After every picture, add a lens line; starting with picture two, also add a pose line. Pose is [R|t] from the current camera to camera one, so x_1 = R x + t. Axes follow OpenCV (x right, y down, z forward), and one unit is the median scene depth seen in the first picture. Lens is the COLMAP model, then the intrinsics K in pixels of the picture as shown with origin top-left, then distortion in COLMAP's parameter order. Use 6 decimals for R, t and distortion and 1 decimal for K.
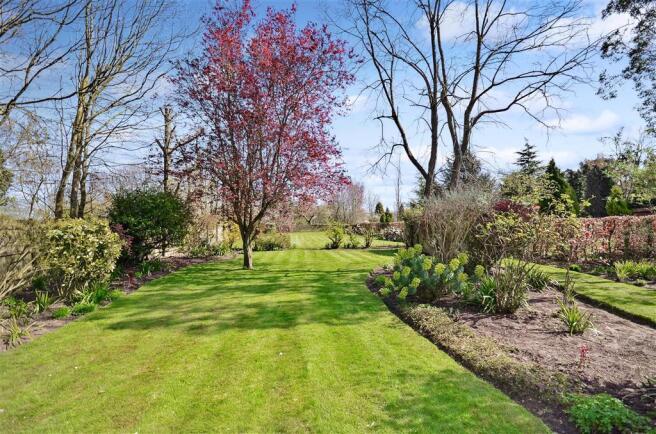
lens RADIAL K [[294.9, 0, 328.0], [0, 294.9, 217.0], [0, 0, 1]] dist [-0.000898, -0.000086]
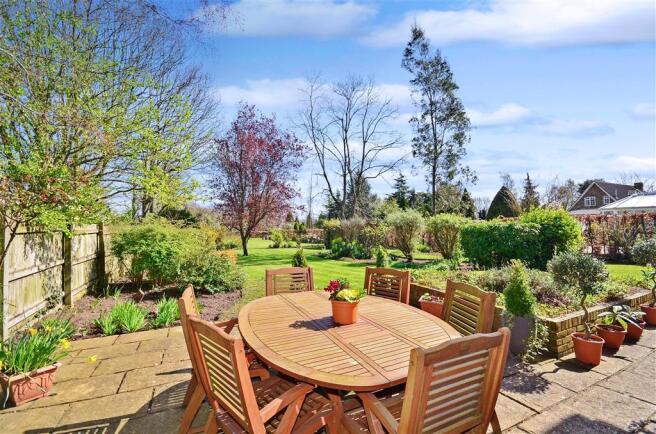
lens RADIAL K [[285.5, 0, 328.0], [0, 285.5, 217.0], [0, 0, 1]] dist [0.000014, -0.000002]
pose [[0.949511, 0.012761, 0.313475, -0.315229], [-0.004409, 0.999617, -0.027339, -0.012777], [-0.313703, 0.024576, 0.949203, -0.726079]]
